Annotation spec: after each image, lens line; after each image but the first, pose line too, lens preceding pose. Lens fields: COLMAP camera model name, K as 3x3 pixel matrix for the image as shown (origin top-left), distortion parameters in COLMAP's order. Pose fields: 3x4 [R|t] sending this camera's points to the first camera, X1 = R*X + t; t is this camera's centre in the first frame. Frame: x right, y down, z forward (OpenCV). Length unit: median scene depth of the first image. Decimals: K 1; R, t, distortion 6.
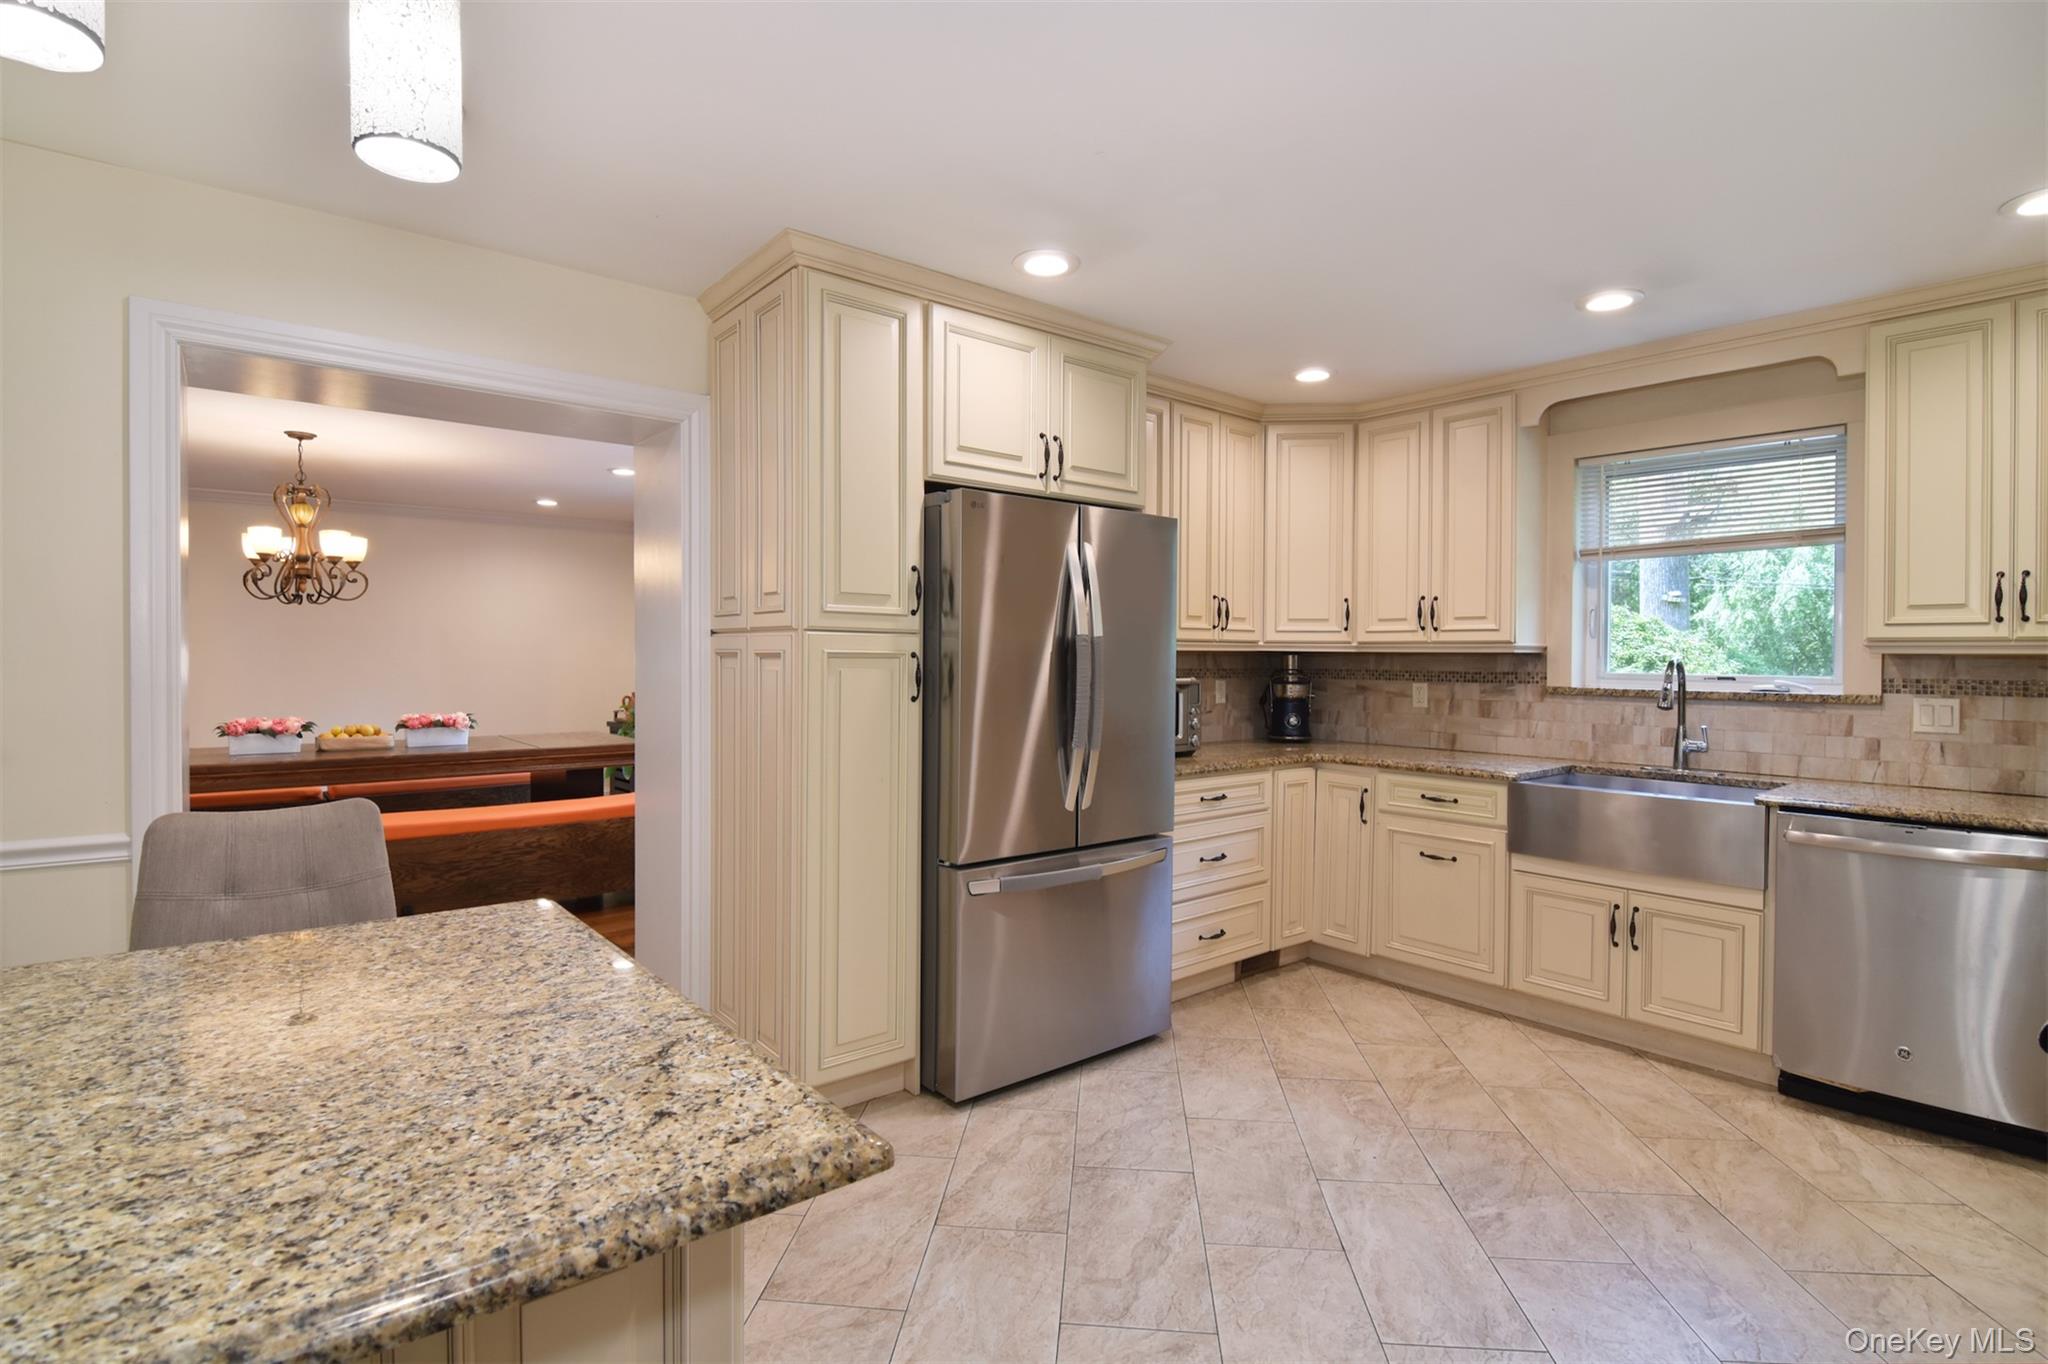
lens RADIAL K [[995.3, 0, 1022.7], [0, 995.3, 693.7], [0, 0, 1]] dist [-0.000476, -0.012923]
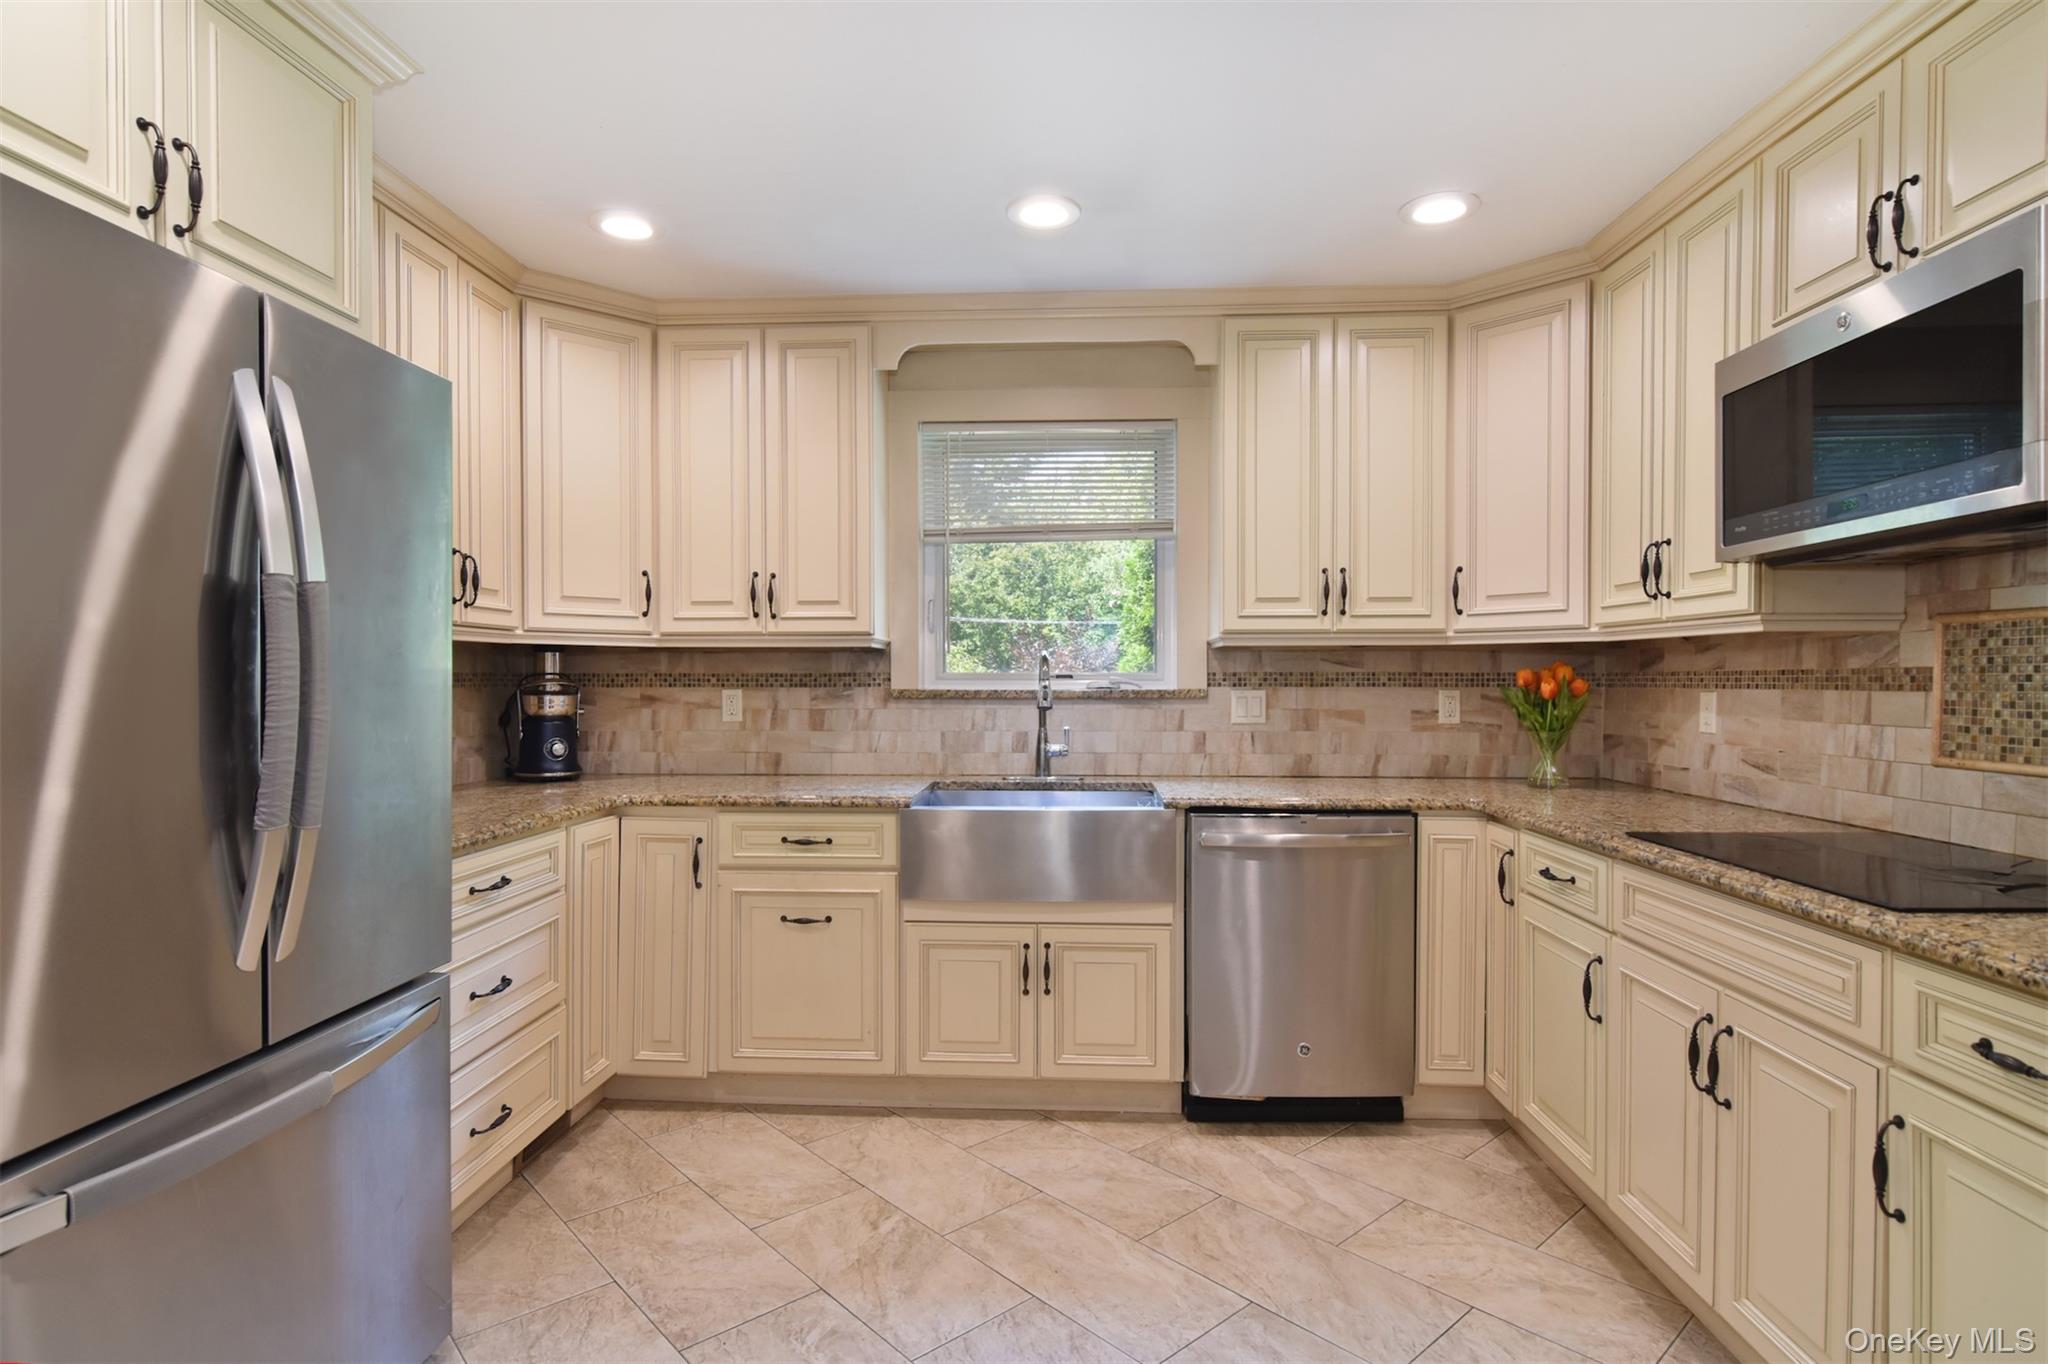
lens RADIAL K [[1061.2, 0, 1020.0], [0, 1061.2, 675.0], [0, 0, 1]] dist [0.002680, -0.000060]
pose [[0.688374, -0.004380, 0.725342, -0.046476], [0.033543, 0.999104, -0.025801, 0.007834], [-0.724580, 0.042091, 0.687904, 0.335895]]
